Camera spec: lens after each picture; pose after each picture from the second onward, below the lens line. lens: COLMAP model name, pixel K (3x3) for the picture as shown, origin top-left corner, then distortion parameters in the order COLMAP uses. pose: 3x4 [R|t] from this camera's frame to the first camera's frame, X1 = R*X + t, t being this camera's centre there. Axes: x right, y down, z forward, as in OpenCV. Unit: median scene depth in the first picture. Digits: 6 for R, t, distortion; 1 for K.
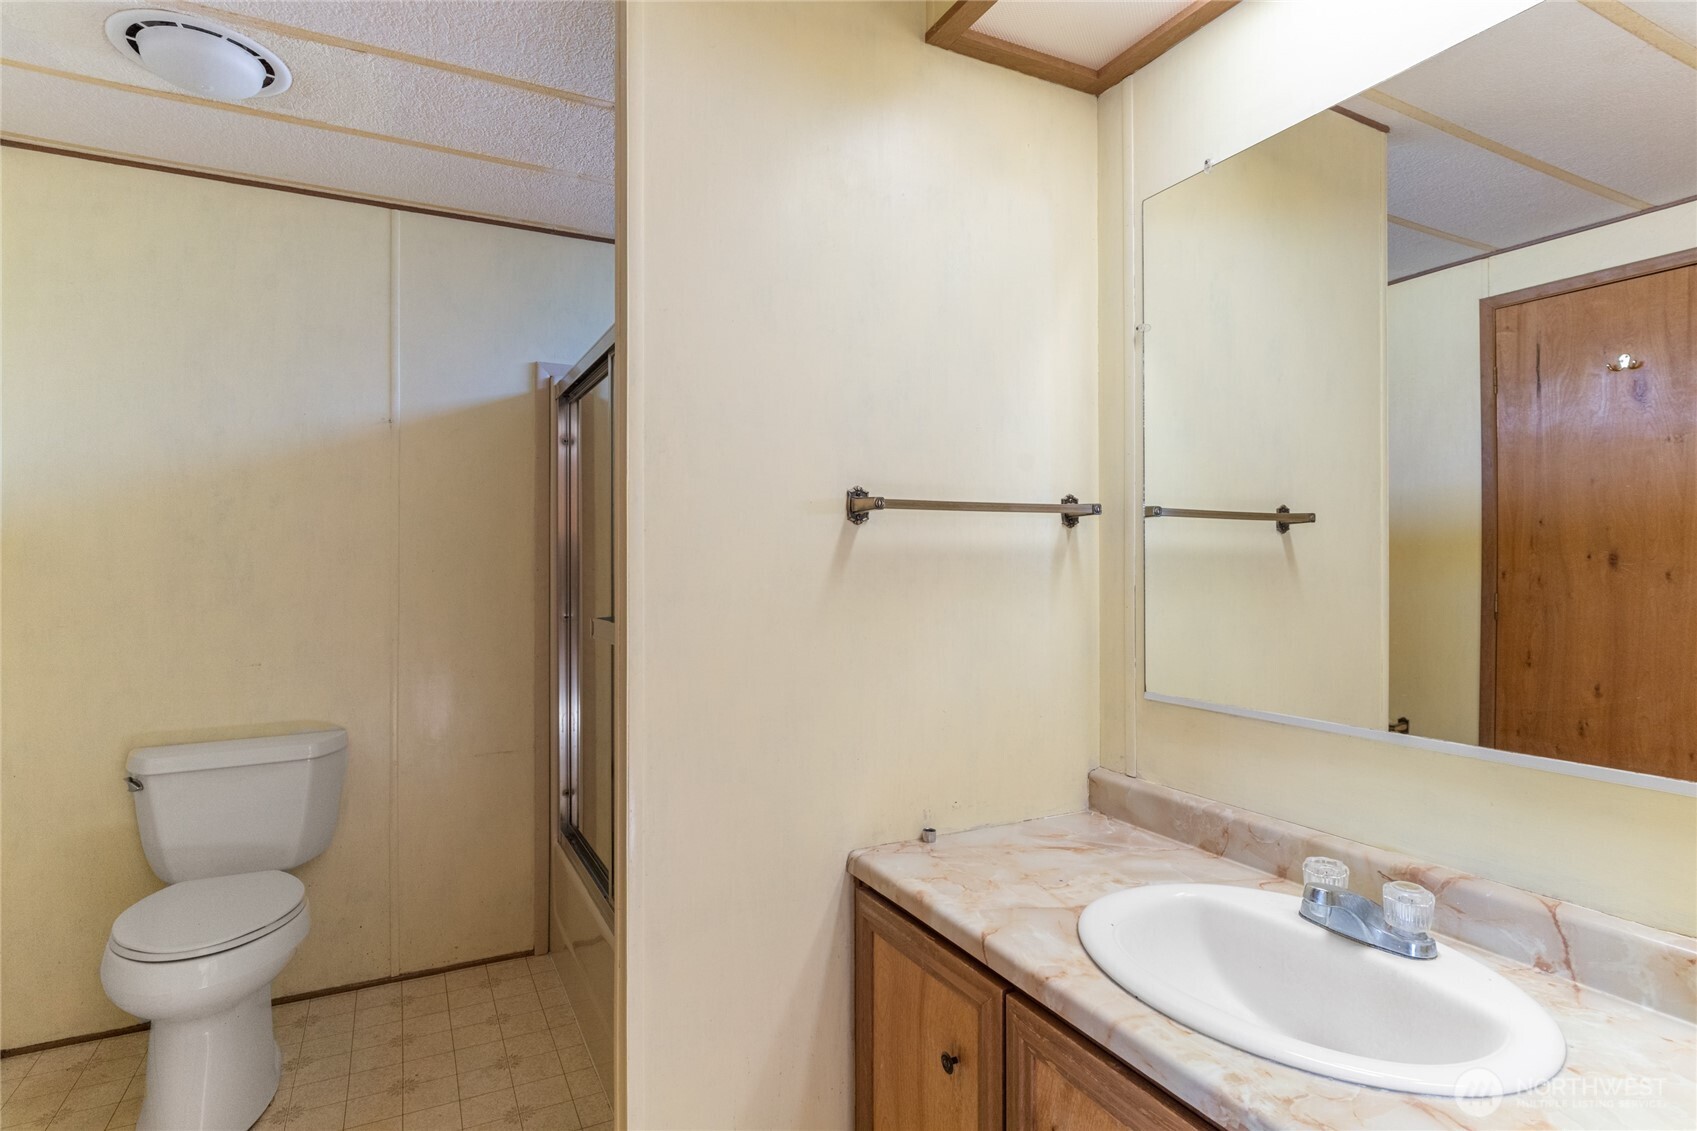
lens RADIAL K [[865.5, 0, 846.1], [0, 865.5, 564.5], [0, 0, 1]] dist [-0.000278, -0.000006]
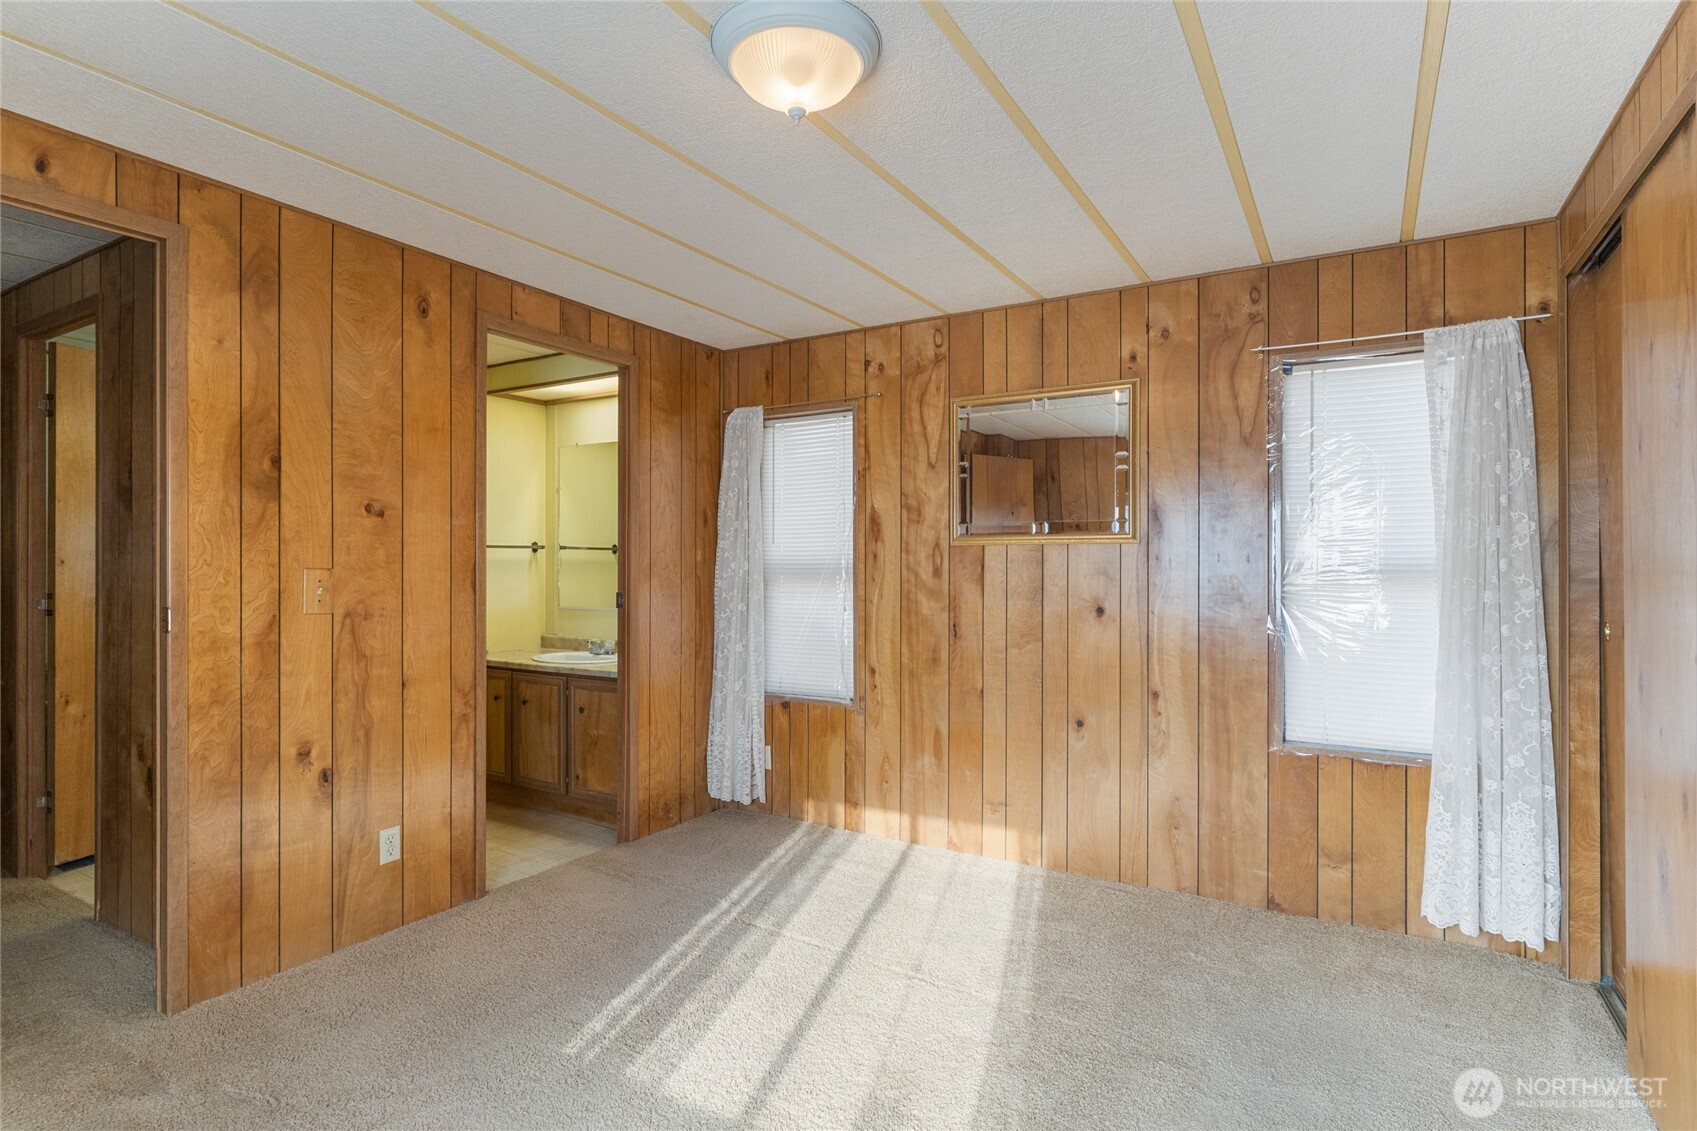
lens RADIAL K [[865.5, 0, 842.9], [0, 865.5, 560.2], [0, 0, 1]] dist [-0.000278, -0.000006]
pose [[0.851668, 0.003918, 0.524066, -0.412349], [-0.004246, 0.999991, -0.000576, -0.020077], [-0.524064, -0.001734, 0.851677, -2.158906]]
